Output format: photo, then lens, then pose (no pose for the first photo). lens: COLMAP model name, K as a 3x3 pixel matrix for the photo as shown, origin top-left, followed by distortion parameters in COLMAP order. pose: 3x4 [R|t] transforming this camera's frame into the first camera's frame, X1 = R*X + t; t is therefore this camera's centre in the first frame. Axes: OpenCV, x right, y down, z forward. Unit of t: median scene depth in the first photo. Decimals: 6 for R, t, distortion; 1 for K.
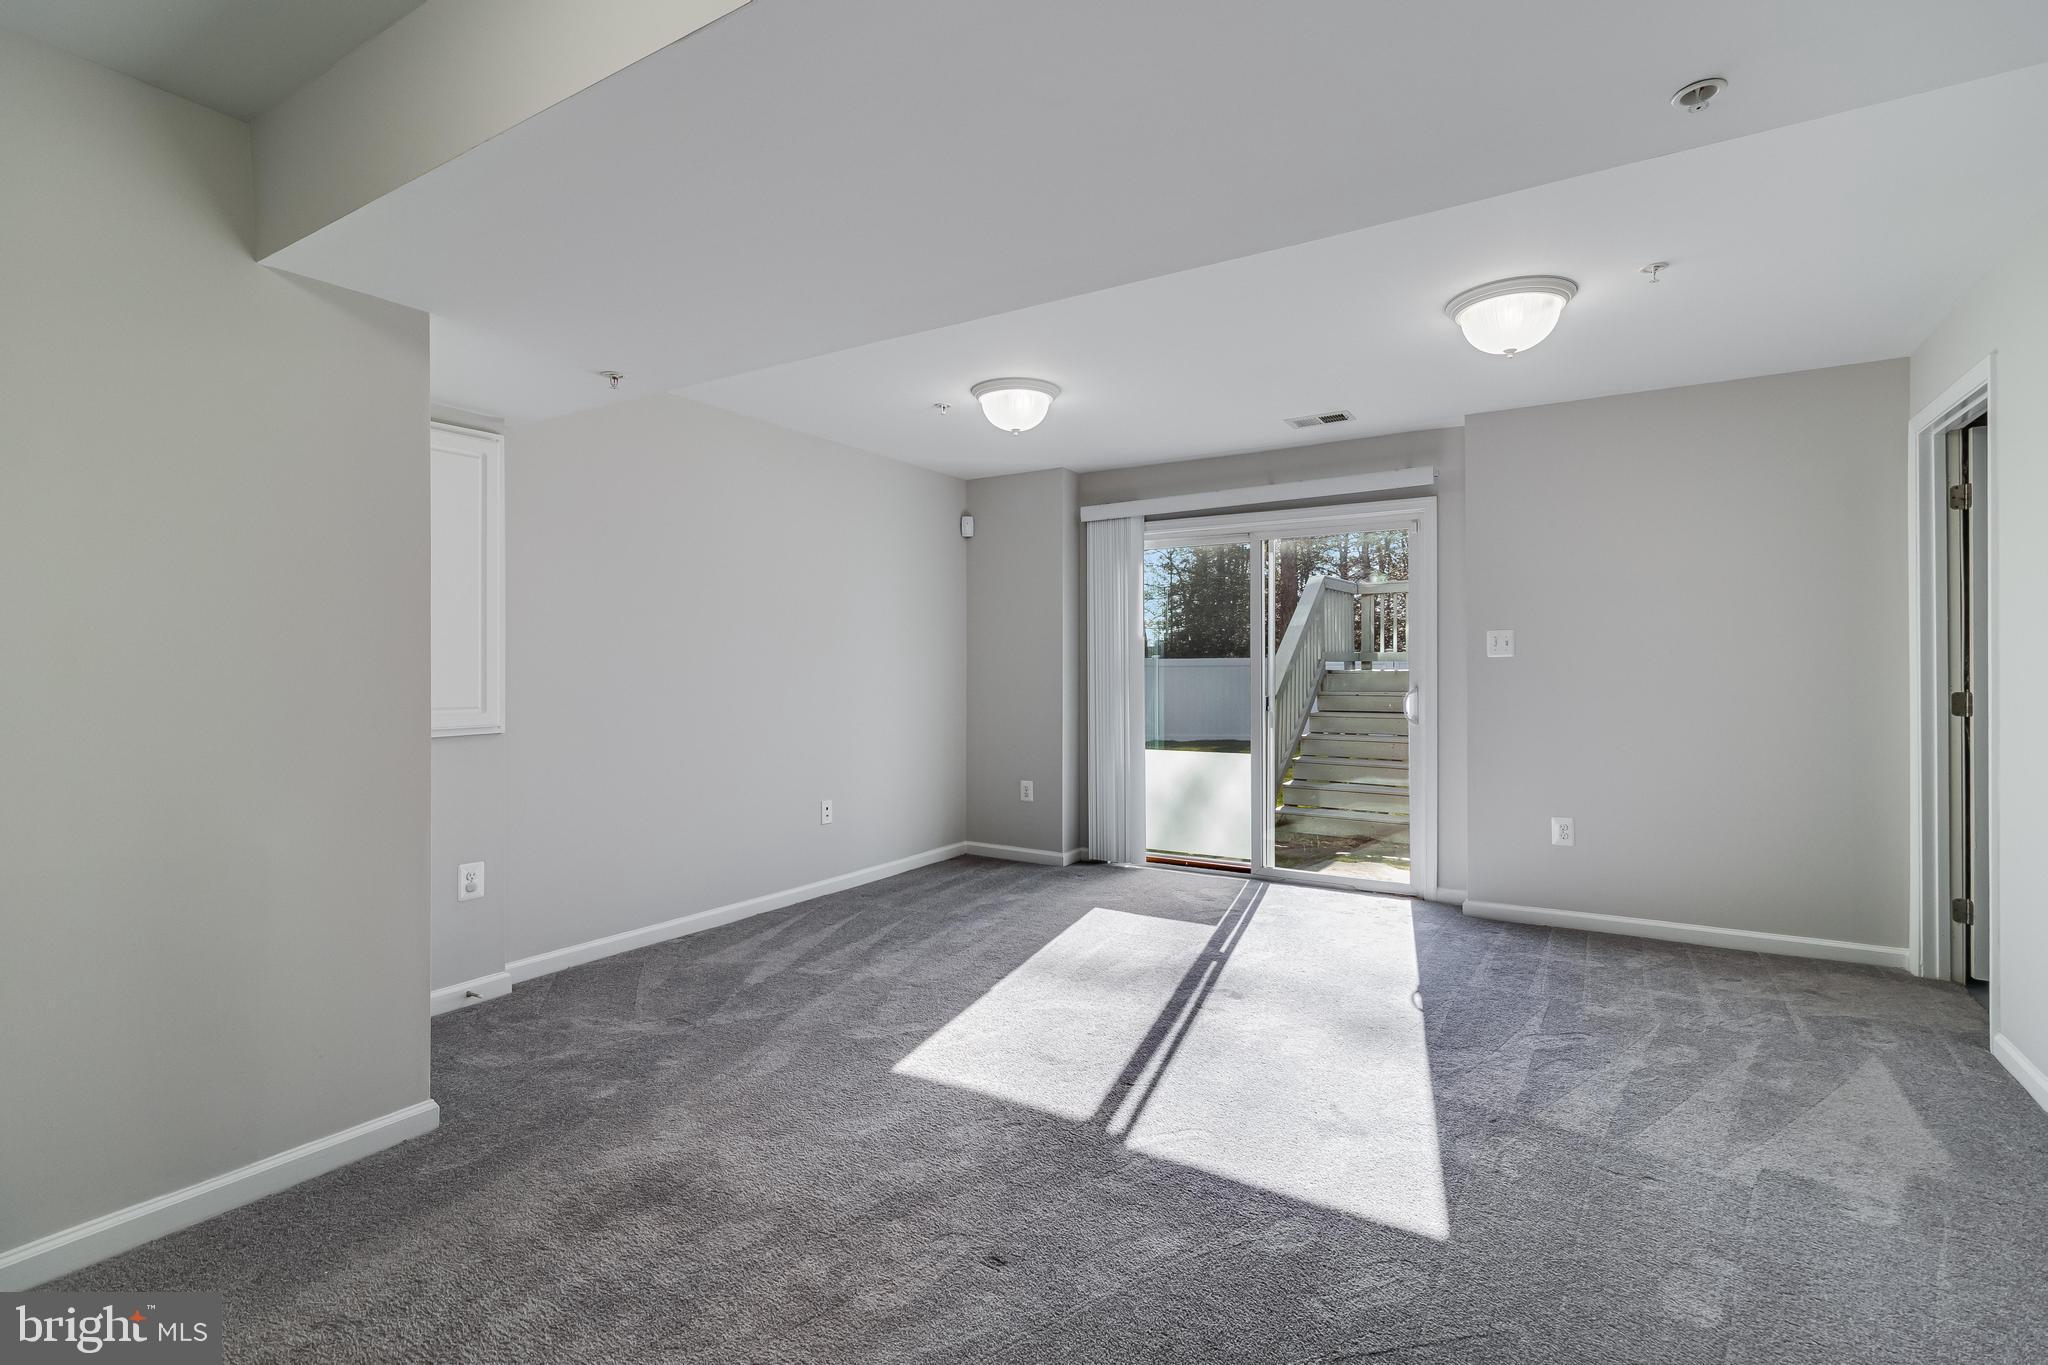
lens RADIAL K [[942.9, 0, 1027.3], [0, 942.9, 677.7], [0, 0, 1]] dist [0.001751, -0.000160]
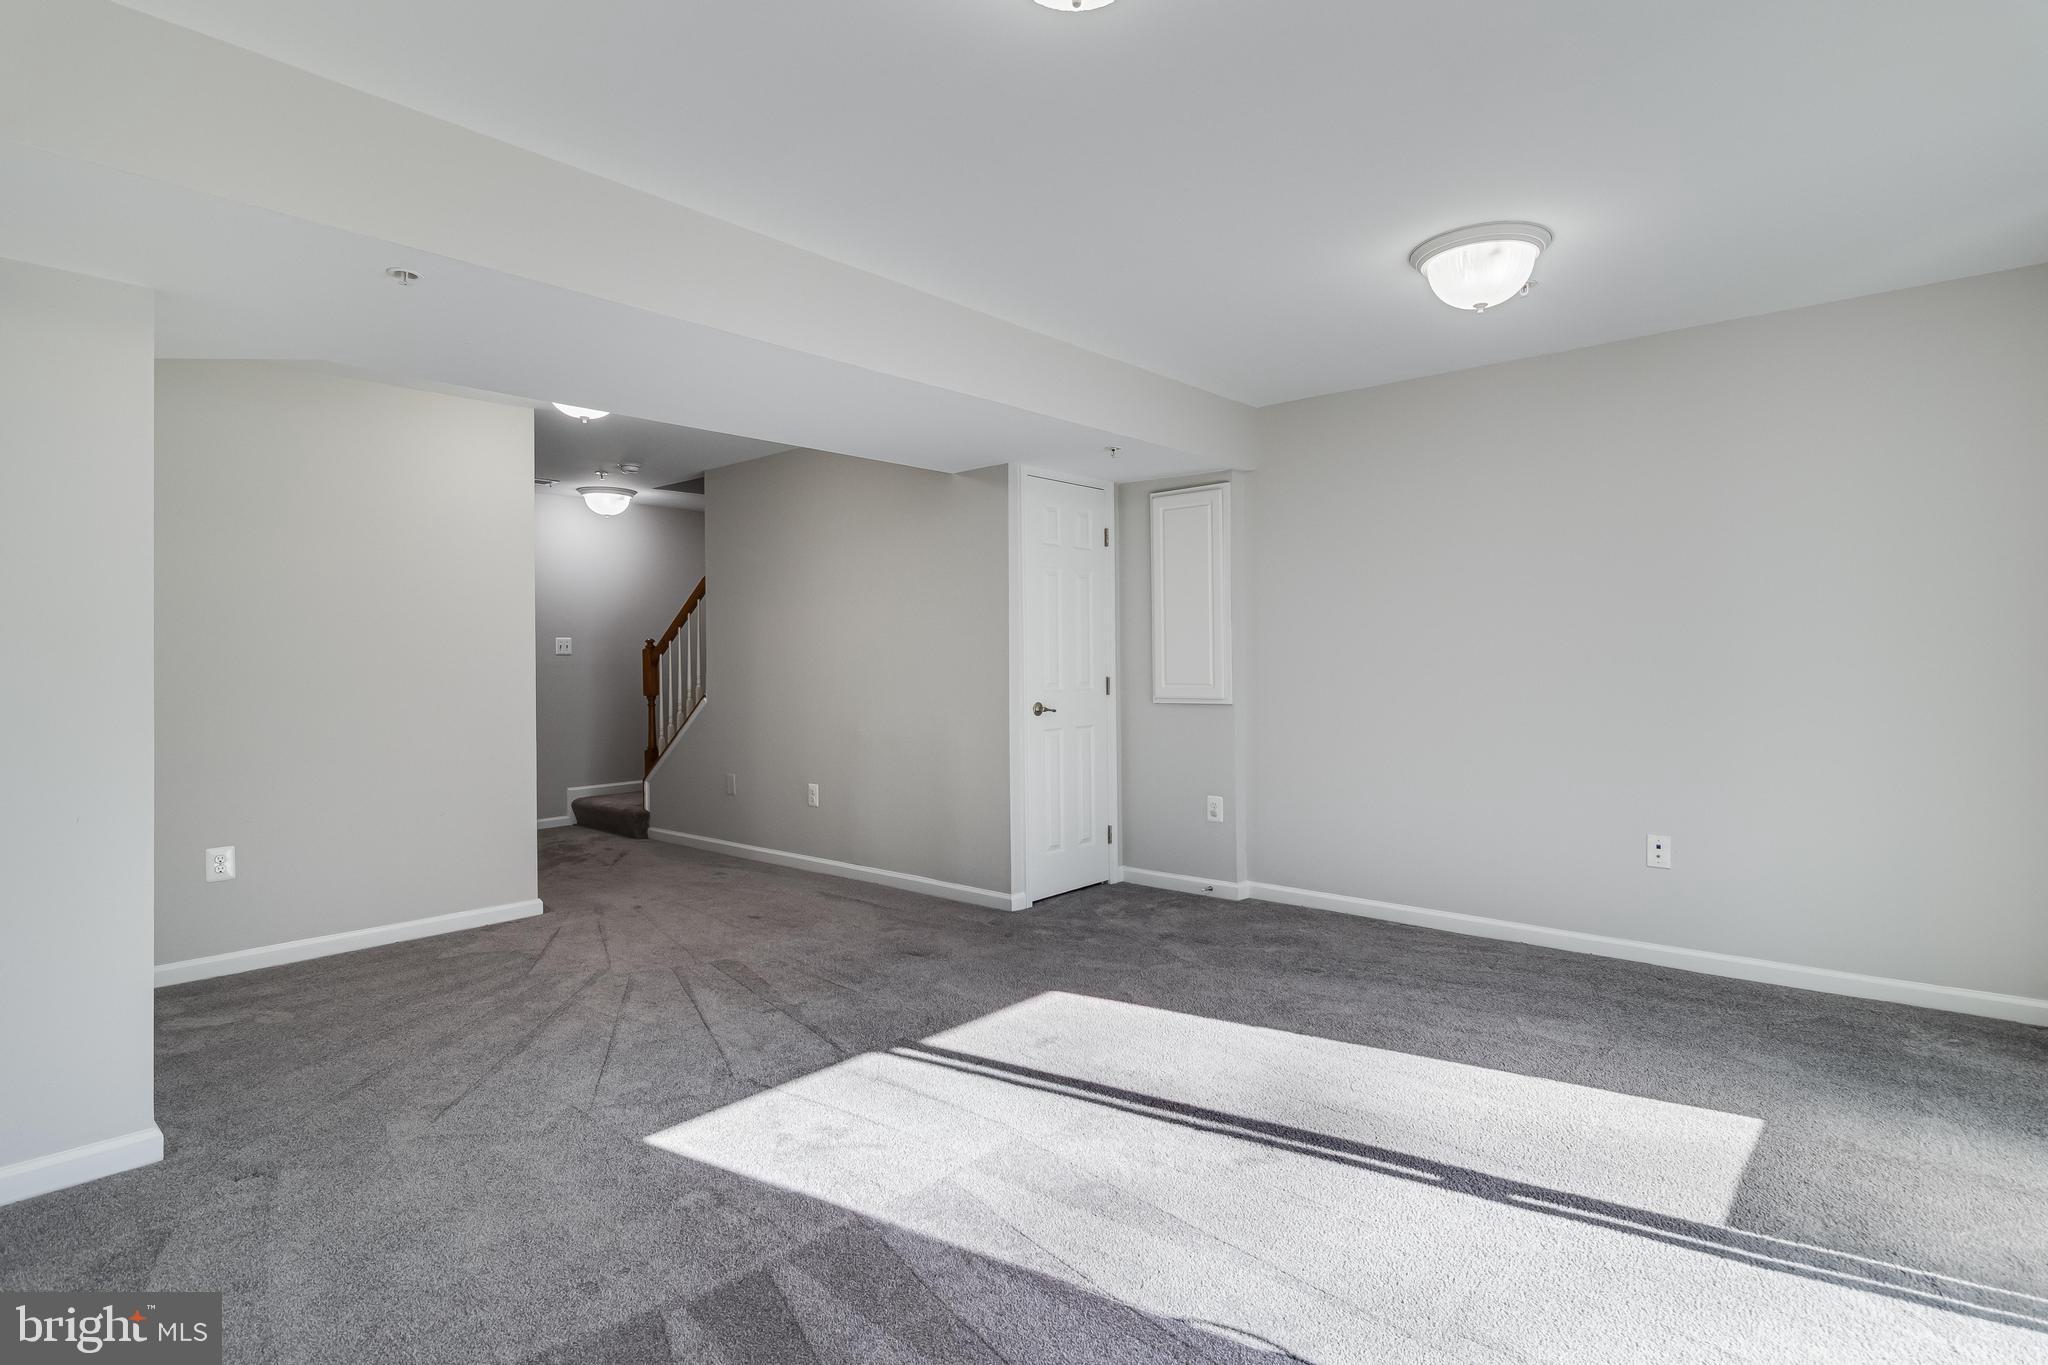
lens RADIAL K [[988.7, 0, 1022.4], [0, 988.7, 669.1], [0, 0, 1]] dist [-0.003358, -0.000595]
pose [[-0.156309, 0.009412, -0.987663, 0.865305], [-0.000598, 0.999954, 0.009624, -0.006179], [0.987708, 0.002095, -0.156296, 0.904549]]
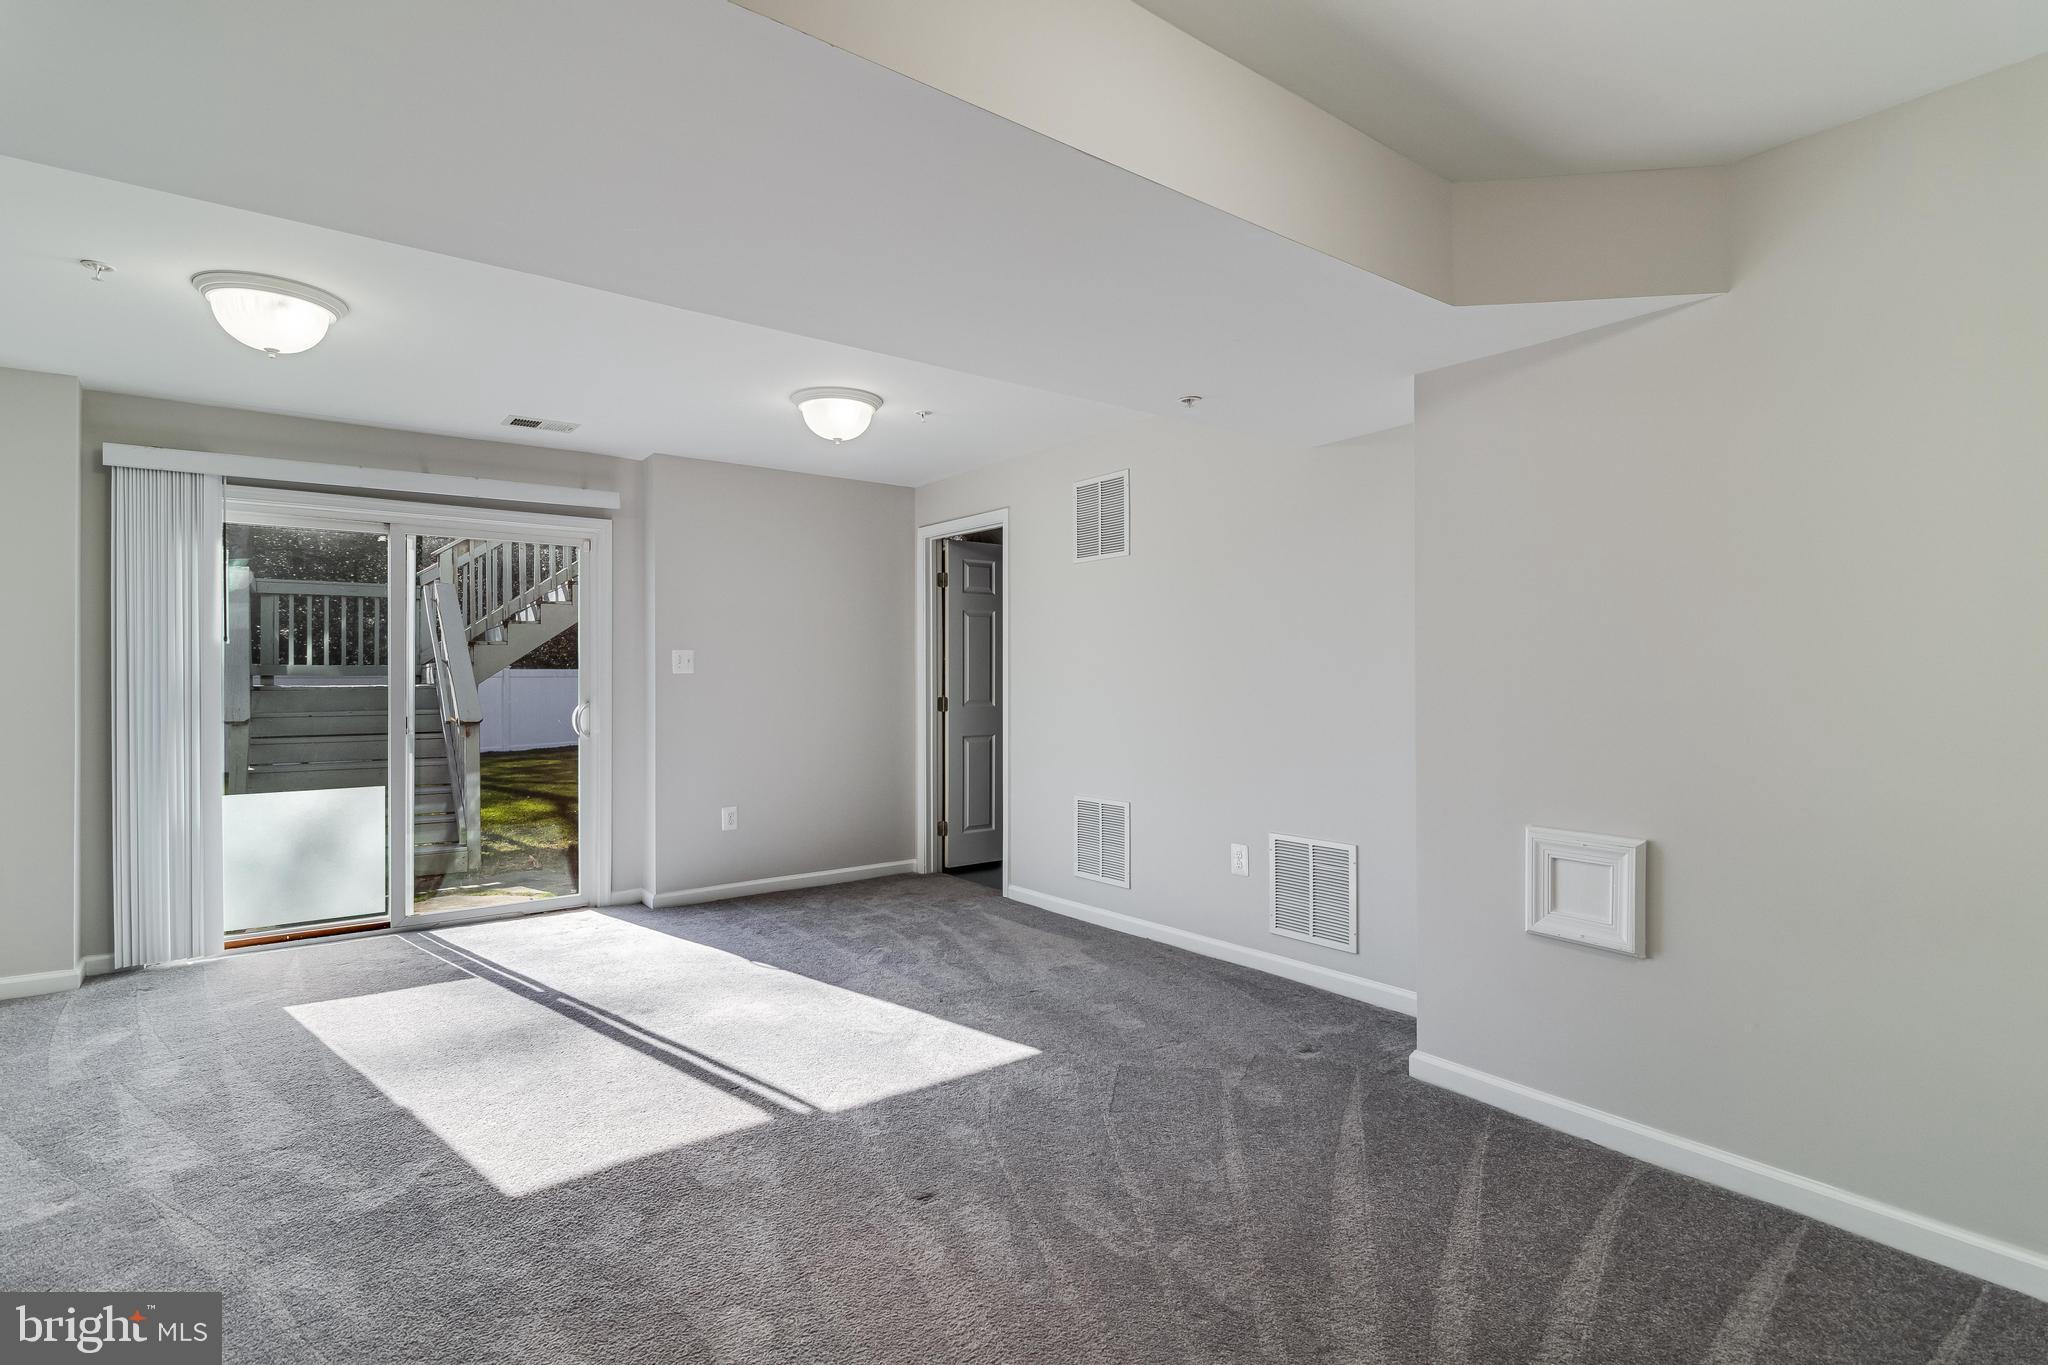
lens RADIAL K [[988.7, 0, 1022.4], [0, 988.7, 669.1], [0, 0, 1]] dist [-0.003358, -0.000595]
pose [[0.358152, 0.014503, 0.933551, -0.588082], [0.011480, 0.999735, -0.019936, 0.001927], [-0.933593, 0.017857, 0.357891, 0.238309]]
